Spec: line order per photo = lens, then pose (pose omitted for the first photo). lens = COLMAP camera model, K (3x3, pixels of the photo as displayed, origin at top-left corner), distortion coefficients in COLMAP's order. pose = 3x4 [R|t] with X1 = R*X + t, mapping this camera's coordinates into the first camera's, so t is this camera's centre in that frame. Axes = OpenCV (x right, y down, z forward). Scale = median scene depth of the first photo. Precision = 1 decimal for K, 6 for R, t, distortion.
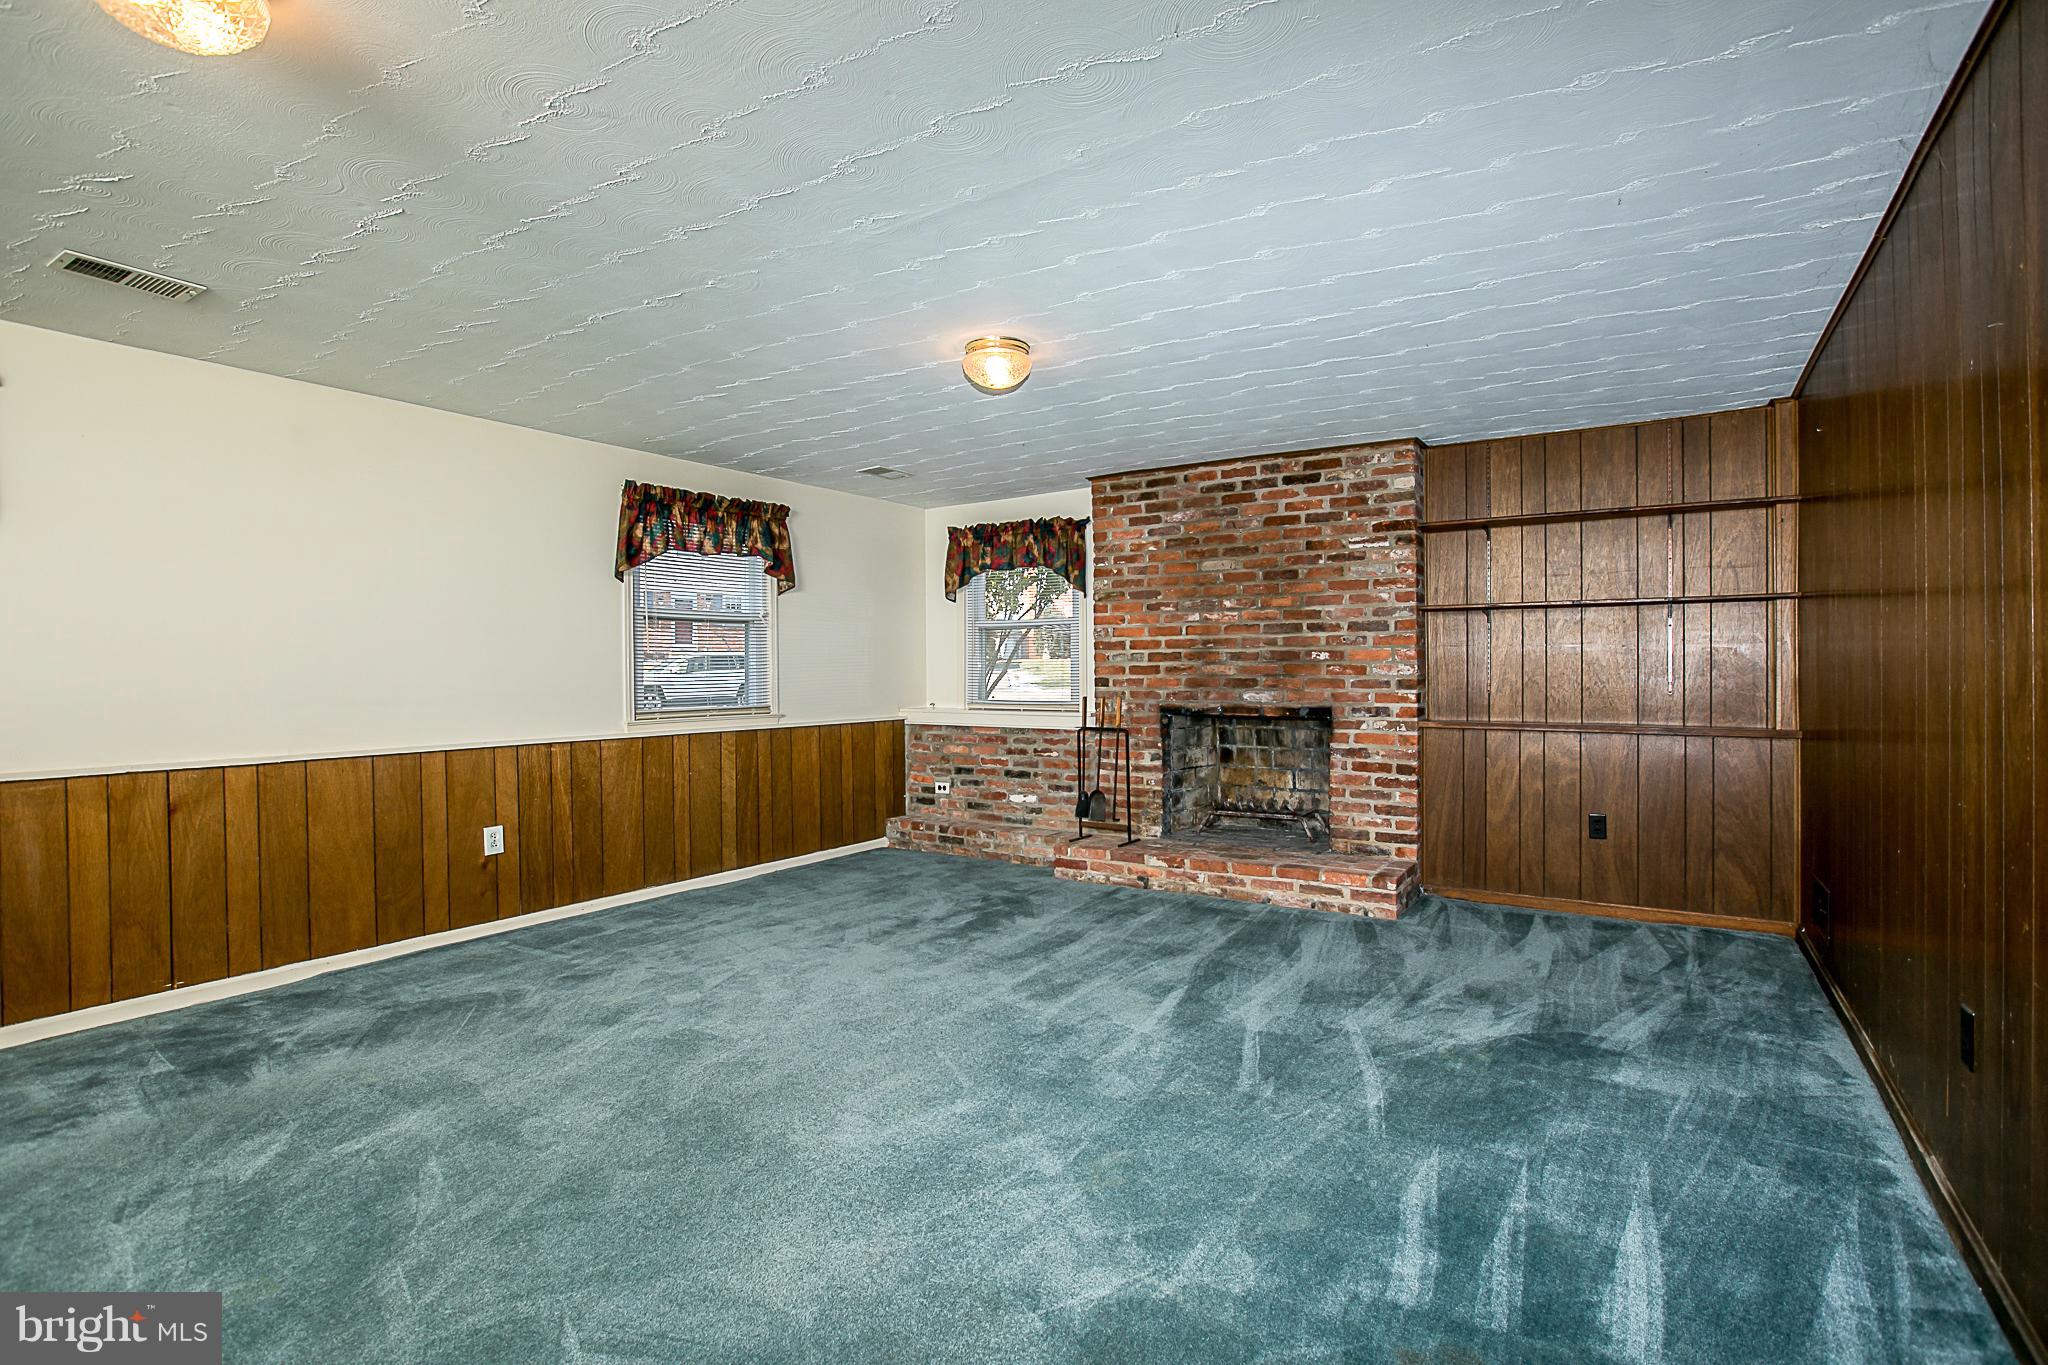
lens RADIAL K [[933.5, 0, 1026.0], [0, 933.5, 694.2], [0, 0, 1]] dist [-0.028524, 0.005234]
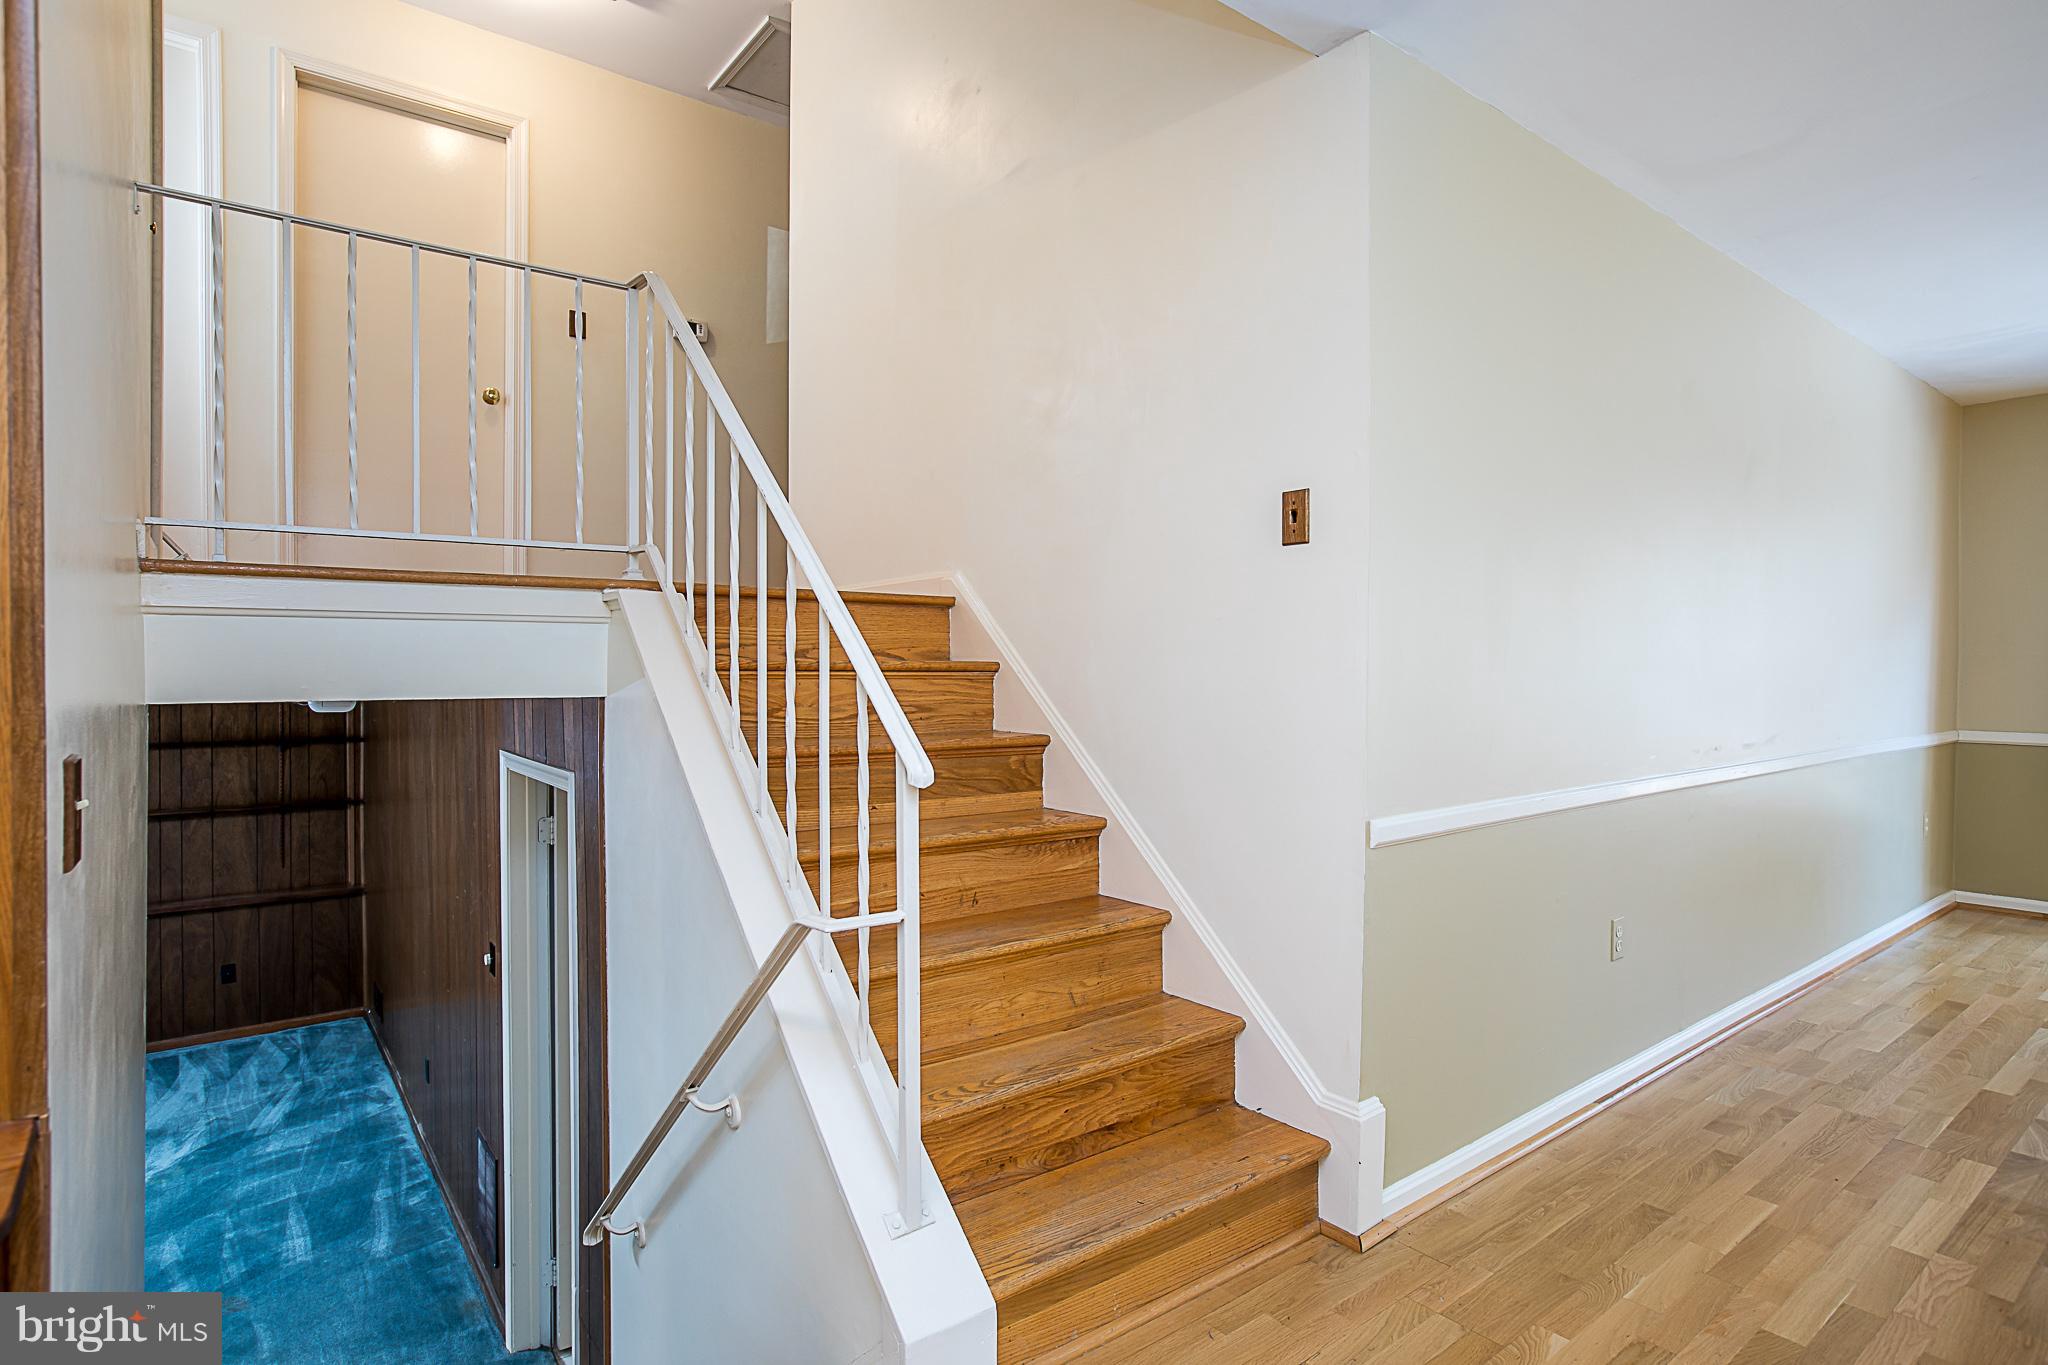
lens RADIAL K [[1049.7, 0, 1005.8], [0, 1049.7, 689.2], [0, 0, 1]] dist [0.004409, 0.001980]
pose [[0.323548, -0.006399, 0.946190, -0.664199], [0.011275, 0.999932, 0.002907, -0.374283], [-0.946145, 0.009728, 0.323598, -0.821468]]
